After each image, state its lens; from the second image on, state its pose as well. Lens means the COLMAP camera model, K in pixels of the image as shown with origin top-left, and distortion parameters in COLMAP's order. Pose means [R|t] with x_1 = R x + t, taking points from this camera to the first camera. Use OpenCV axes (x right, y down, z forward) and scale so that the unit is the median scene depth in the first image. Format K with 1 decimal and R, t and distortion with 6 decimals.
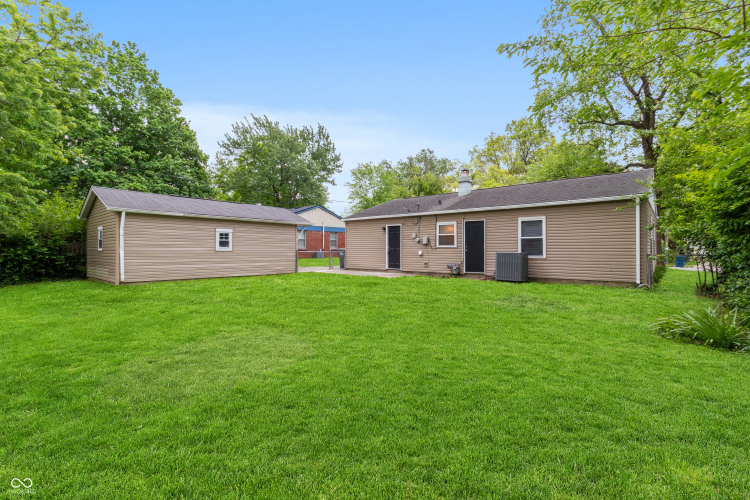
lens RADIAL K [[352.6, 0, 375.0], [0, 352.6, 250.0], [0, 0, 1]] dist [0.000655, -0.000140]
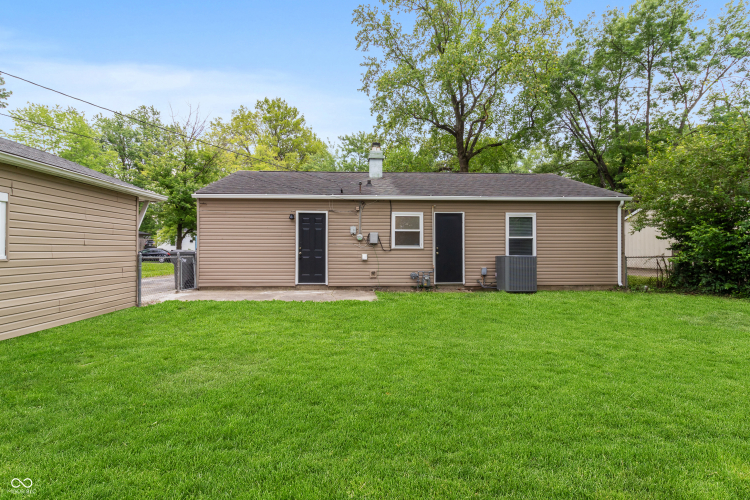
lens RADIAL K [[401.4, 0, 375.0], [0, 401.4, 250.0], [0, 0, 1]] dist [-0.000003, 0.000107]
pose [[0.714247, -0.002069, 0.699891, -0.391018], [0.000878, 0.999997, 0.002060, -0.006631], [-0.699893, -0.000857, 0.714247, 0.470924]]
